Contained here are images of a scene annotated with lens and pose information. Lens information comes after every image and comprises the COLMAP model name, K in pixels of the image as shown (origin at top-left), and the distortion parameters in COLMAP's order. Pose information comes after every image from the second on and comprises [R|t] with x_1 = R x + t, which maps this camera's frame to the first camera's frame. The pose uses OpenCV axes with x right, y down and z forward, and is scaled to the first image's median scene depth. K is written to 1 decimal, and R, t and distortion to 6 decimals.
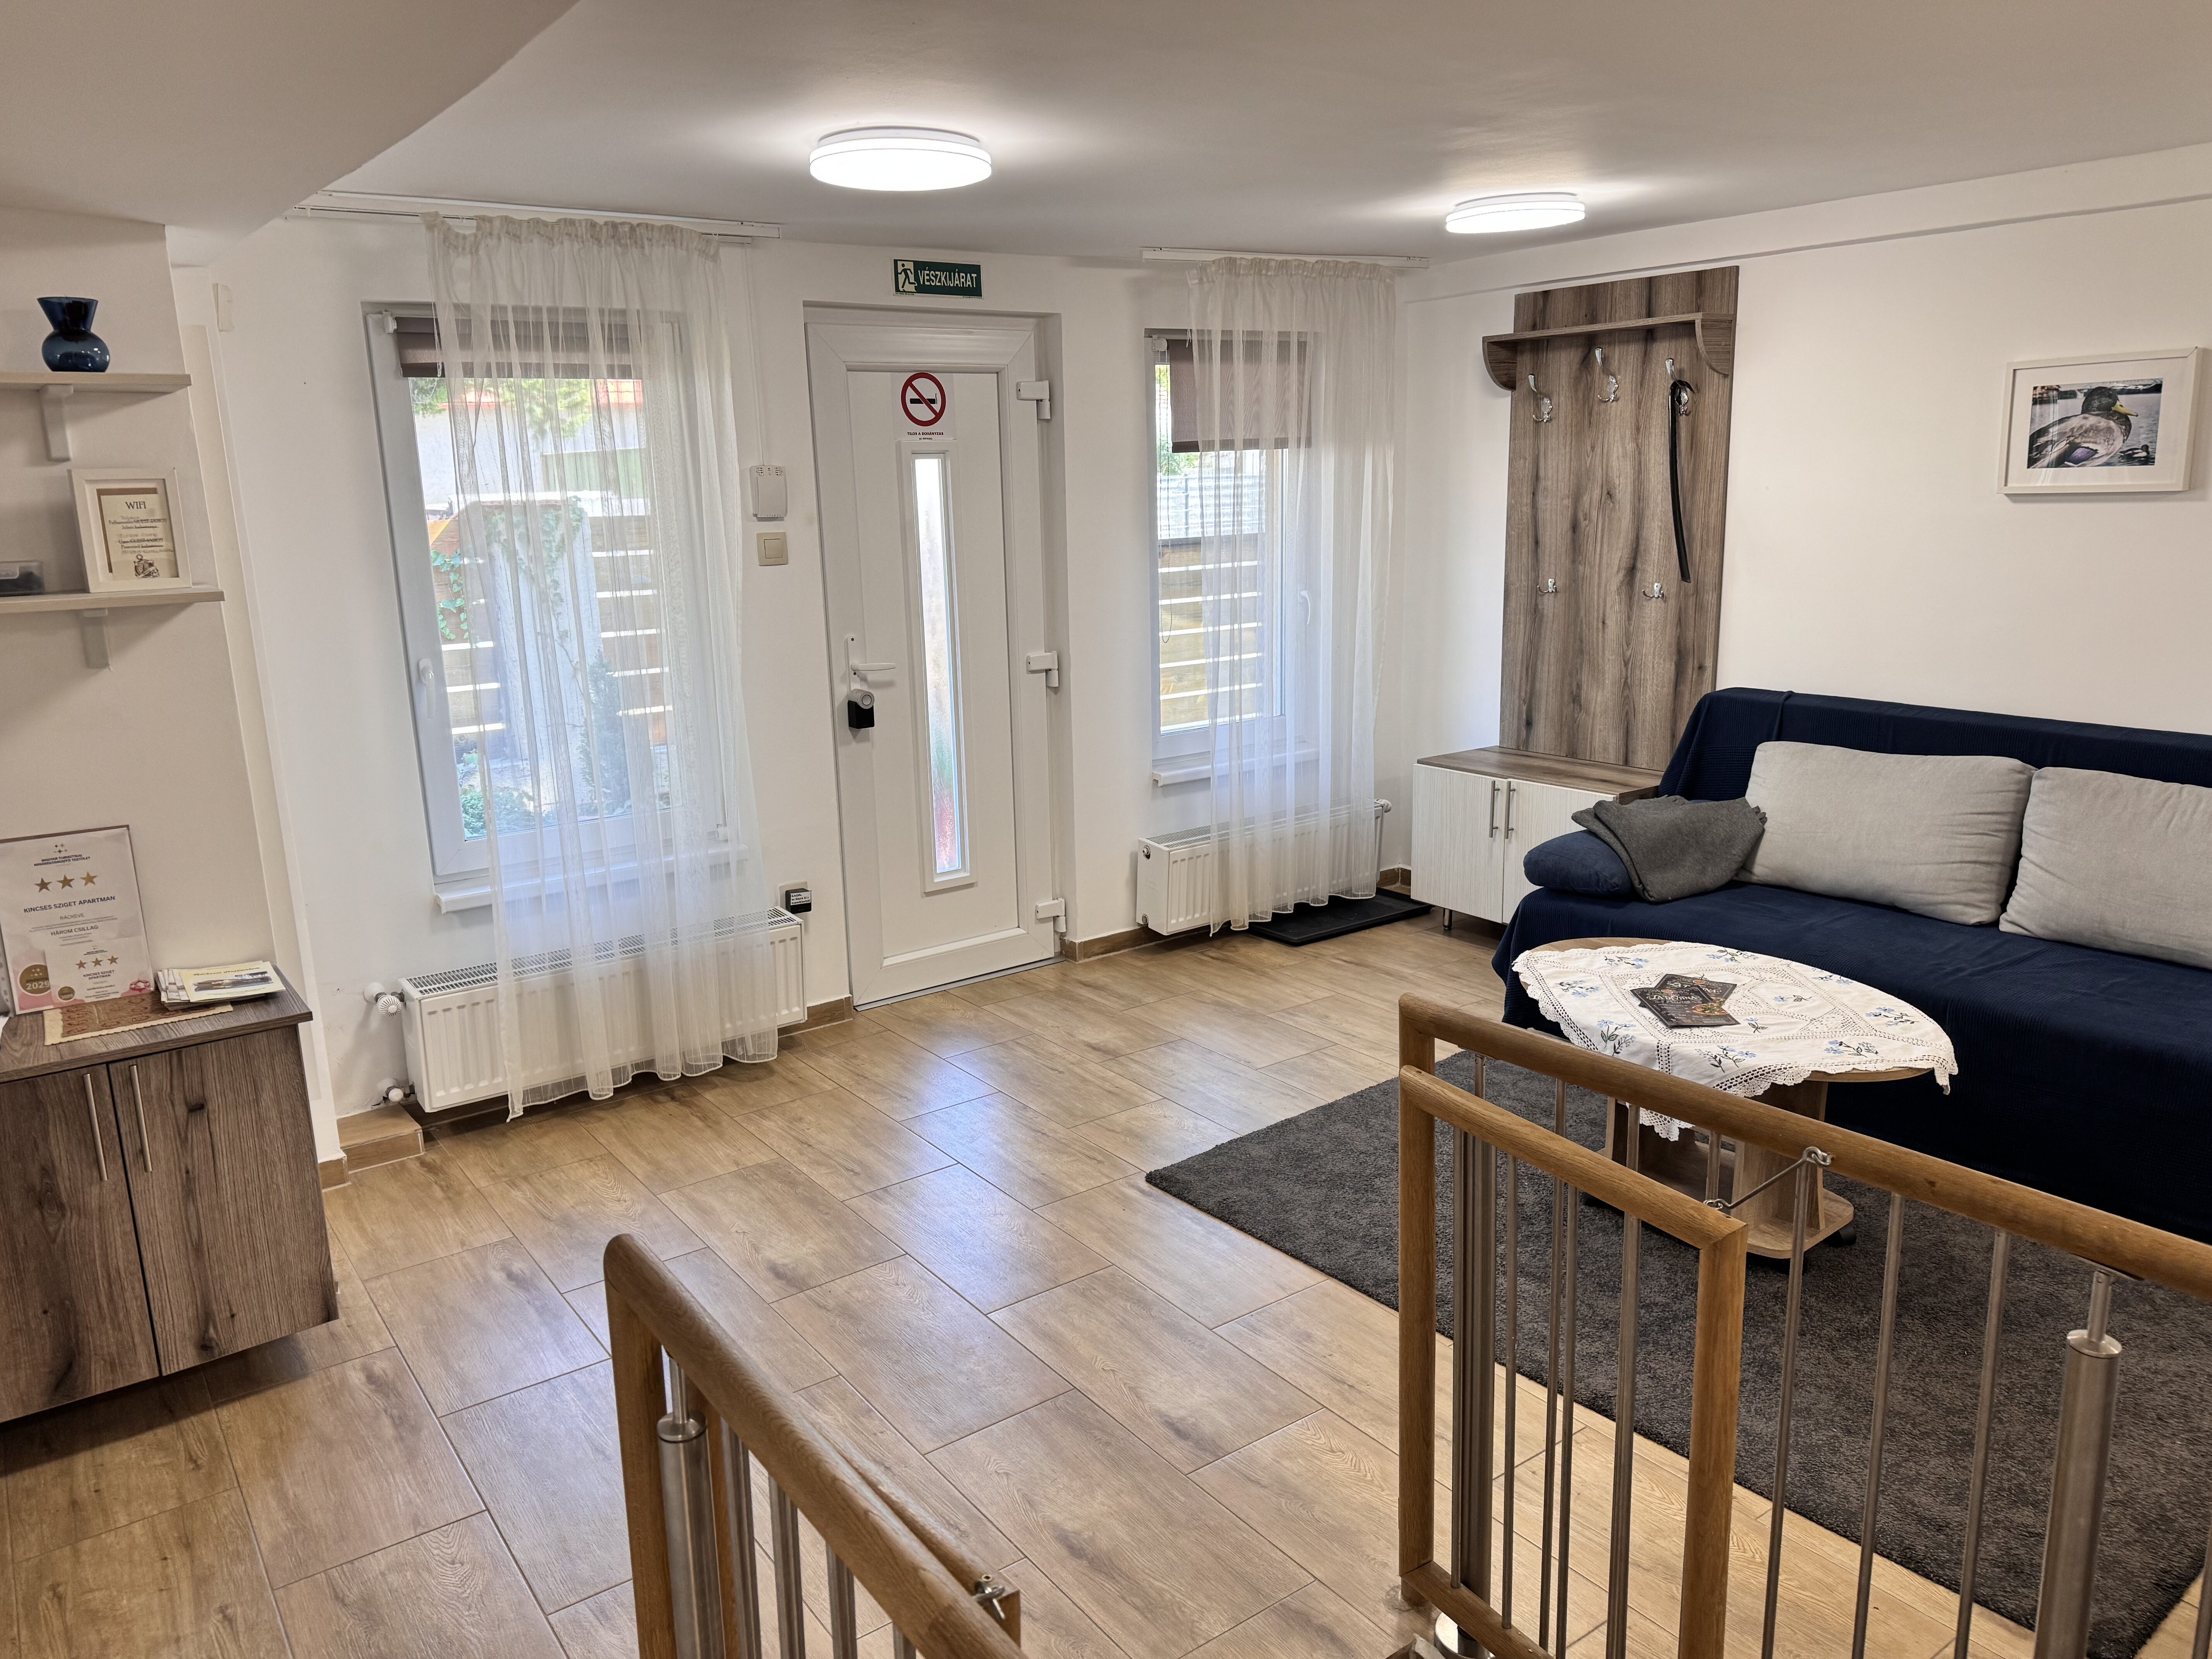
lens RADIAL K [[1564.4, 0, 1106.0], [0, 1564.4, 829.5], [0, 0, 1]] dist [0.138436, -0.185991]
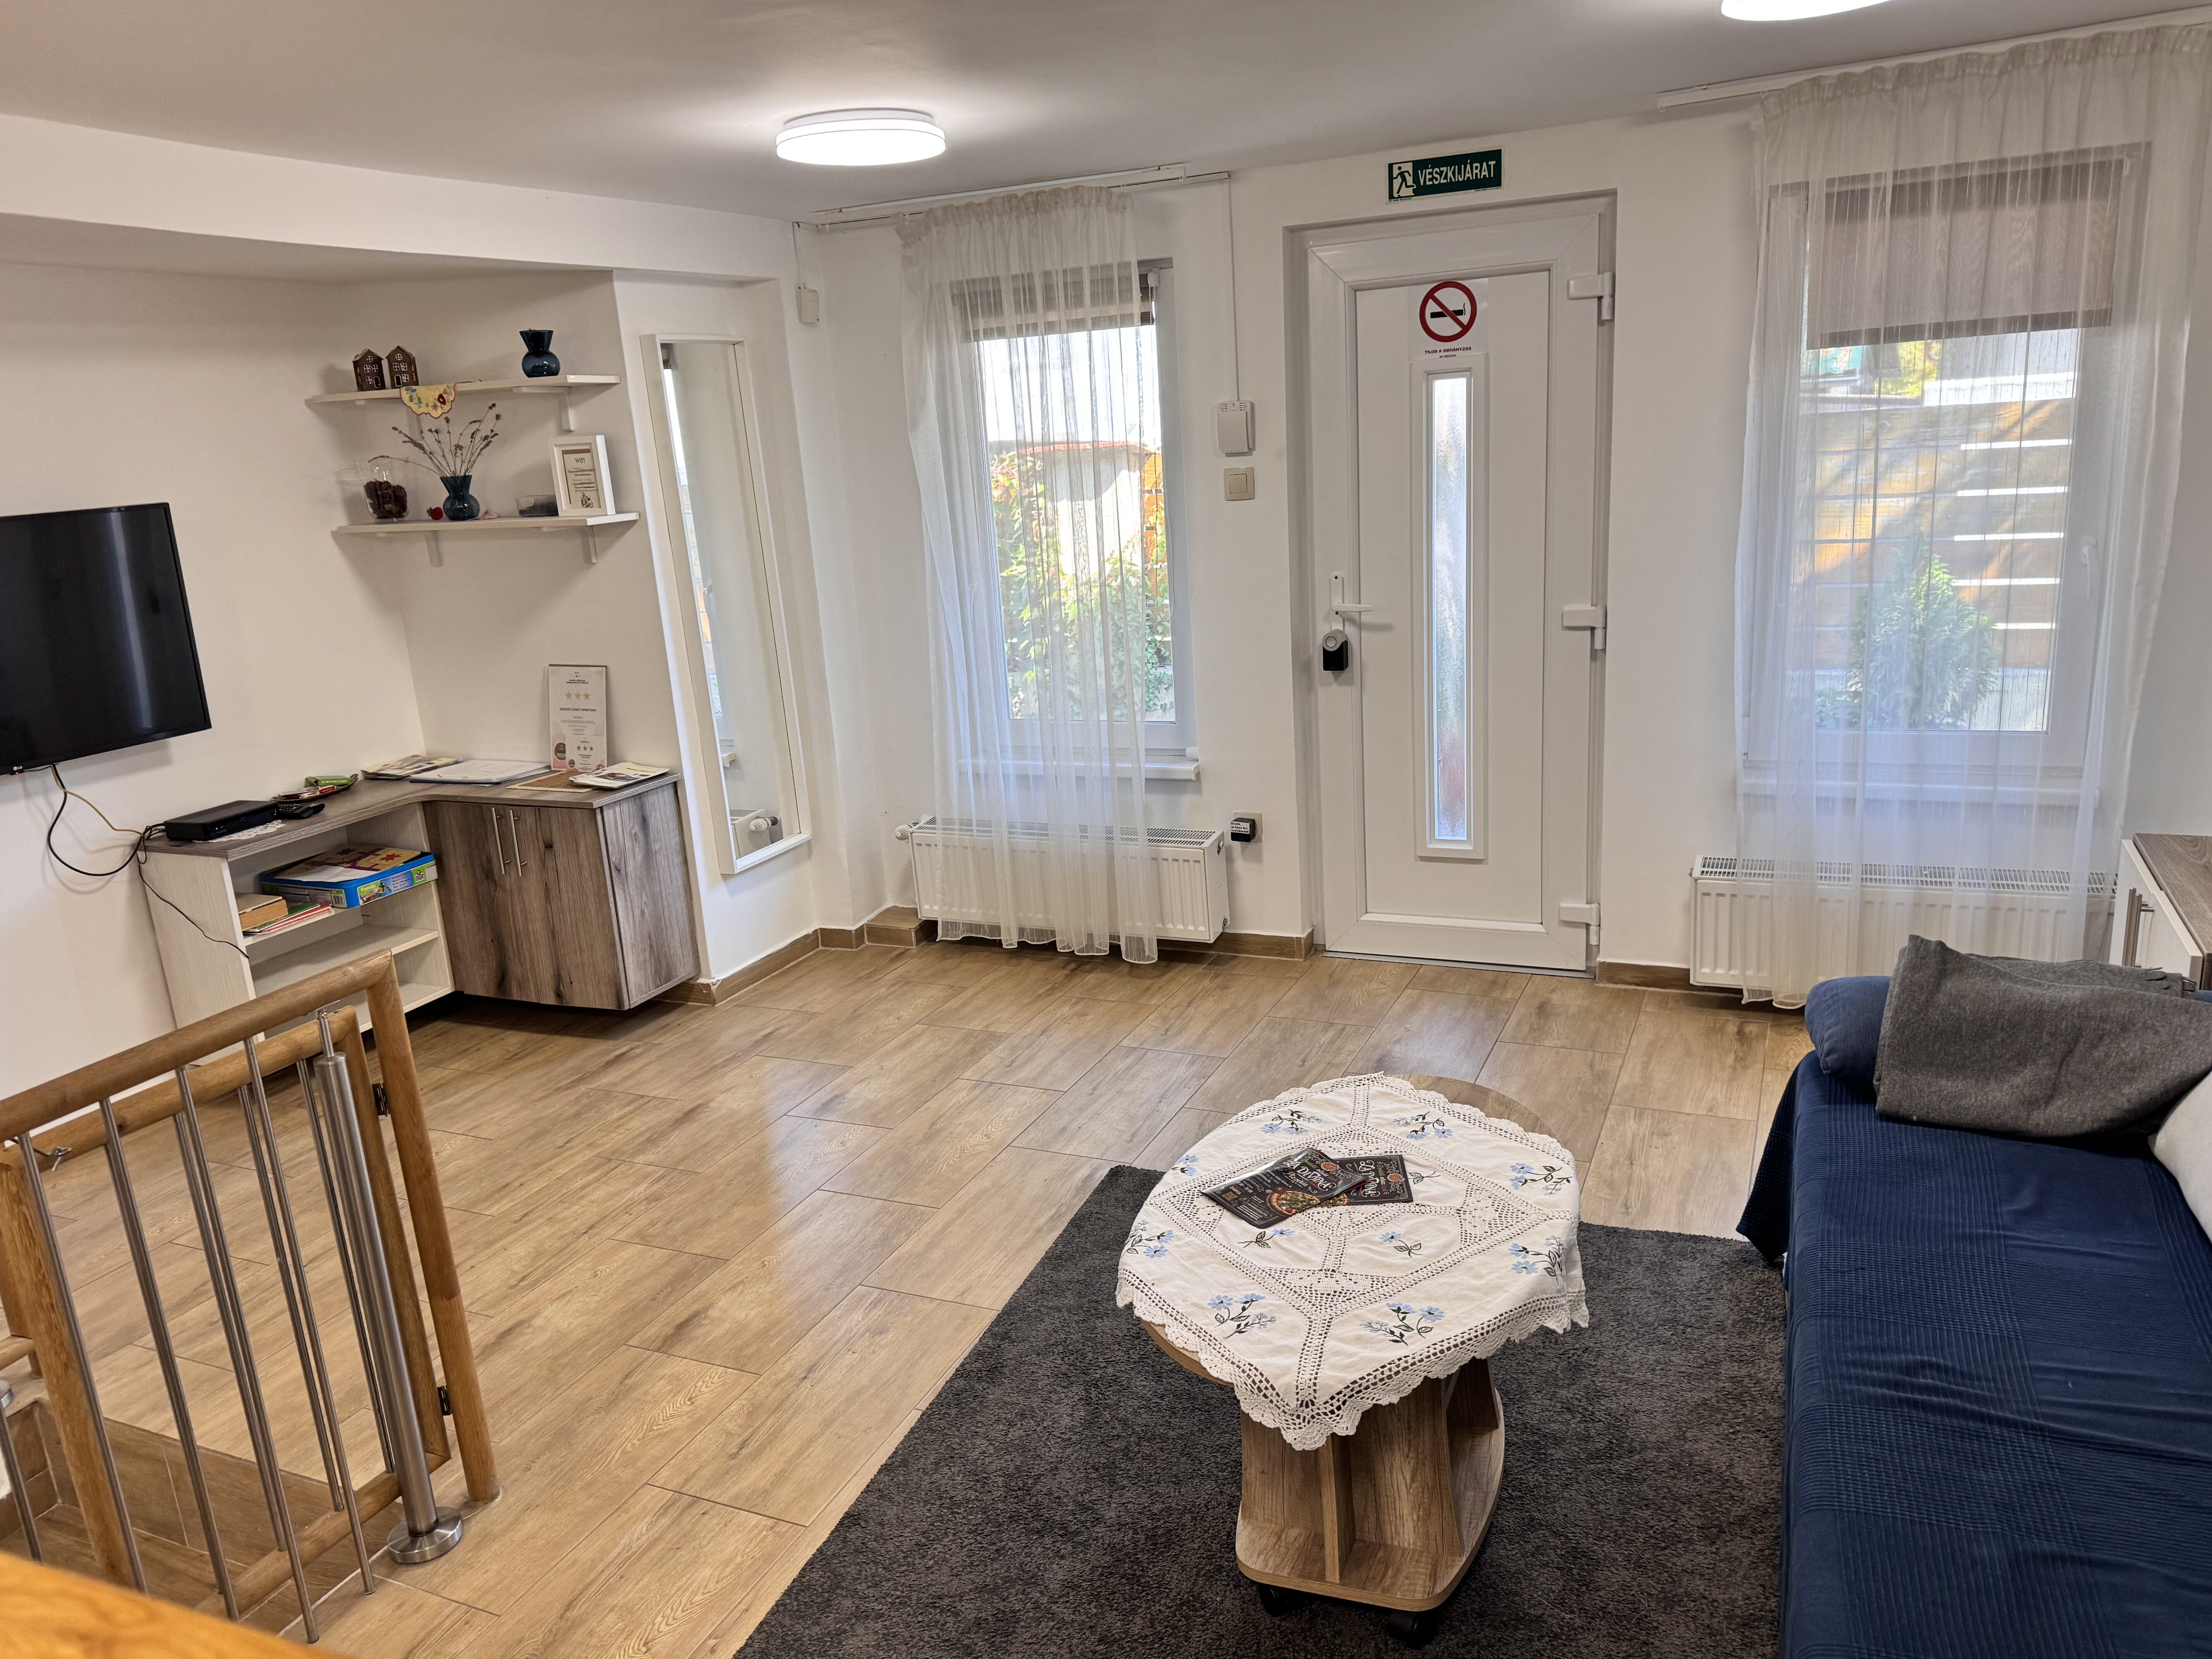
lens RADIAL K [[1609.0, 0, 1106.0], [0, 1609.0, 829.5], [0, 0, 1]] dist [0.081705, -0.108598]
pose [[0.501341, 0.208776, -0.839684, 0.656337], [-0.145115, 0.976995, 0.156274, -0.107983], [0.852994, 0.043505, 0.520104, 0.393754]]
